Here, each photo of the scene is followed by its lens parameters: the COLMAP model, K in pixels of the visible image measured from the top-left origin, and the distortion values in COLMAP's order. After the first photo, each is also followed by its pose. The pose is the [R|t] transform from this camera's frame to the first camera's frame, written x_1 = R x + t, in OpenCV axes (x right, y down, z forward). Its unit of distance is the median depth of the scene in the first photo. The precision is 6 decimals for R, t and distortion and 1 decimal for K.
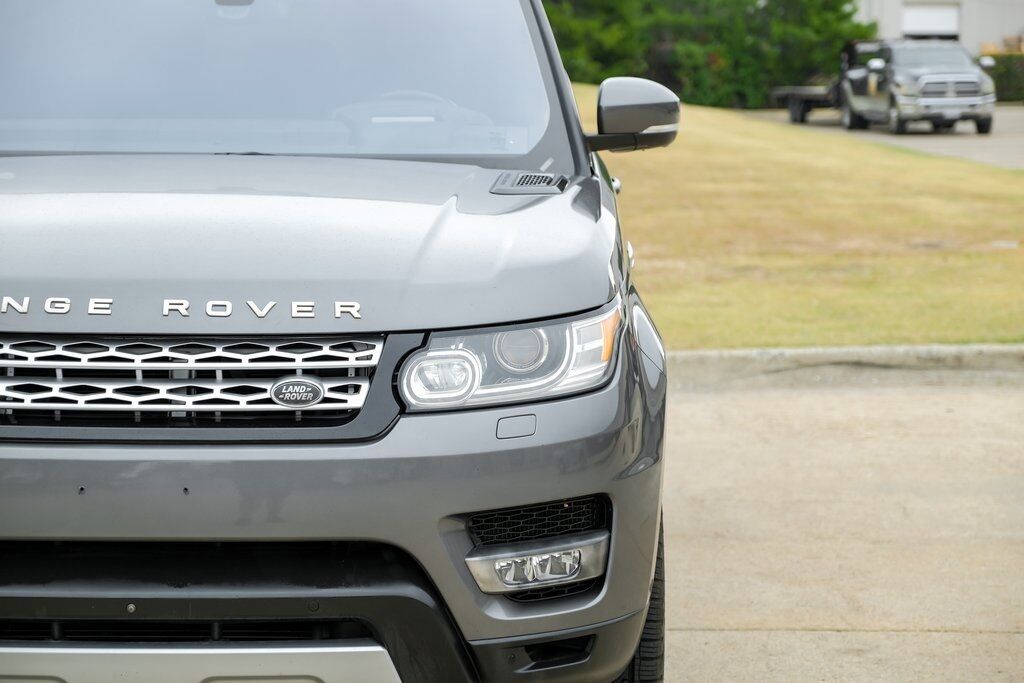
lens RADIAL K [[2466.5, 0, 476.1], [0, 2466.5, 333.6], [0, 0, 1]] dist [0.120913, 0.000000]
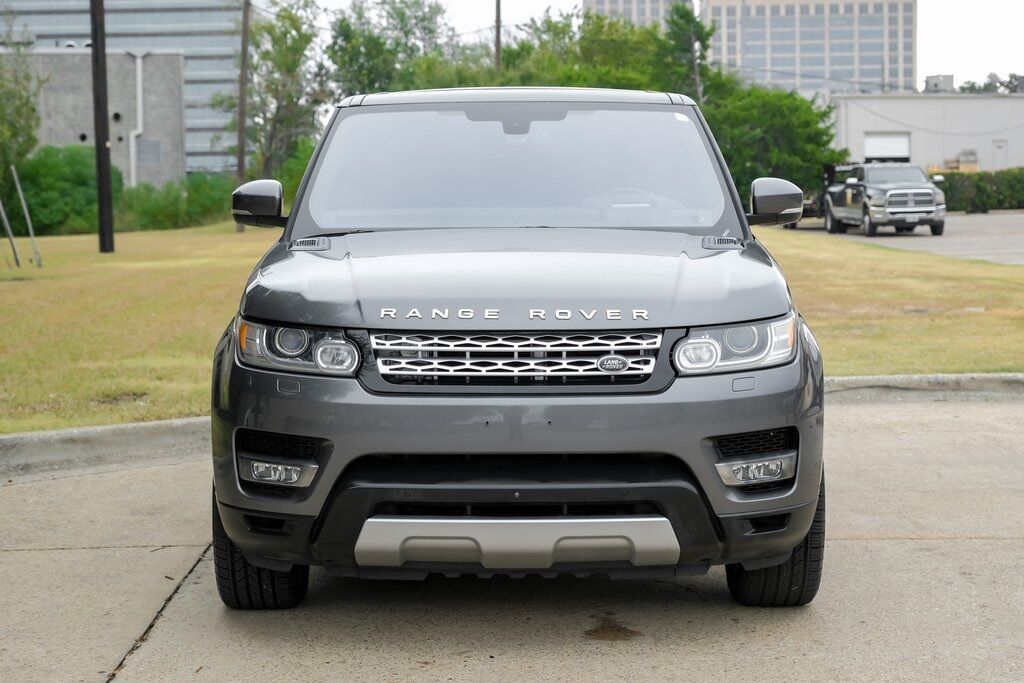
lens RADIAL K [[2017.8, 0, 508.6], [0, 2017.8, 316.6], [0, 0, 1]] dist [0.022826, 0.000000]
pose [[0.999922, -0.012272, -0.002395, -0.038357], [0.012153, 0.998934, -0.044526, 0.014216], [0.002939, 0.044494, 0.999005, -0.097461]]
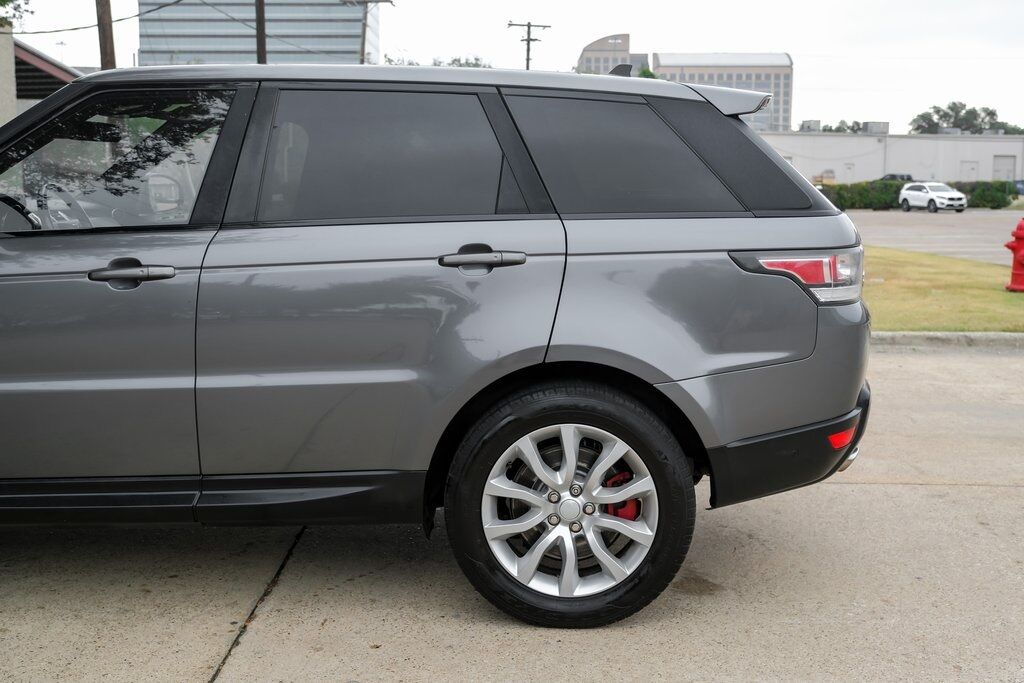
lens RADIAL K [[1273.7, 0, 516.6], [0, 1273.7, 346.9], [0, 0, 1]] dist [0.022124, 0.000000]
pose [[0.999928, 0.009506, -0.007366, -0.057428], [-0.009392, 0.999837, 0.015441, 0.002824], [0.007512, -0.015370, 0.999854, 0.024286]]
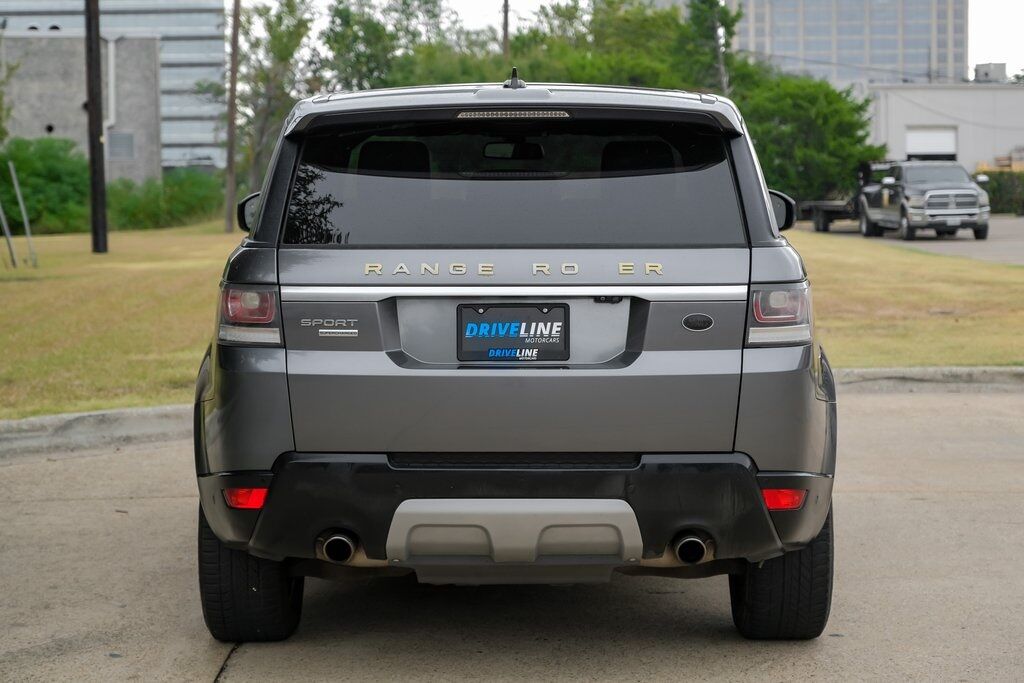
lens RADIAL K [[2289.5, 0, 495.9], [0, 2289.5, 287.2], [0, 0, 1]] dist [0.079428, 0.000000]
pose [[0.999951, -0.007472, -0.006451, -0.056292], [0.007047, 0.997953, -0.063556, 0.029981], [0.006913, 0.063507, 0.997957, -0.266464]]
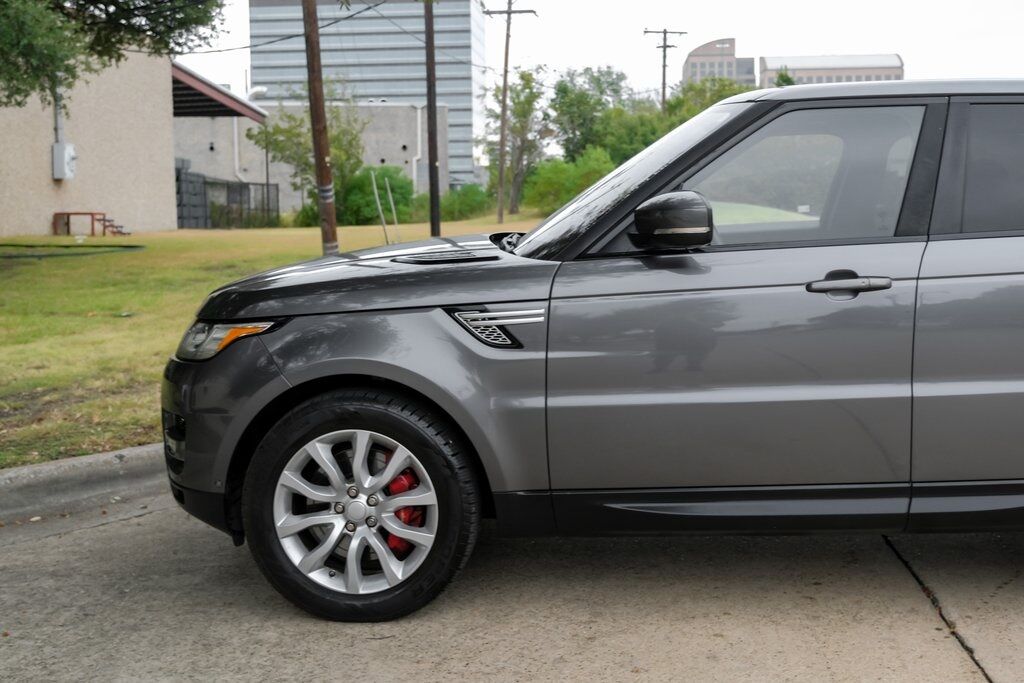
lens RADIAL K [[1297.8, 0, 543.1], [0, 1297.8, 303.9], [0, 0, 1]] dist [-0.006647, 0.000000]
pose [[0.998101, -0.002634, -0.061535, -0.177699], [0.001077, 0.999678, -0.025336, 0.003386], [0.061582, 0.025222, 0.997783, 0.010673]]
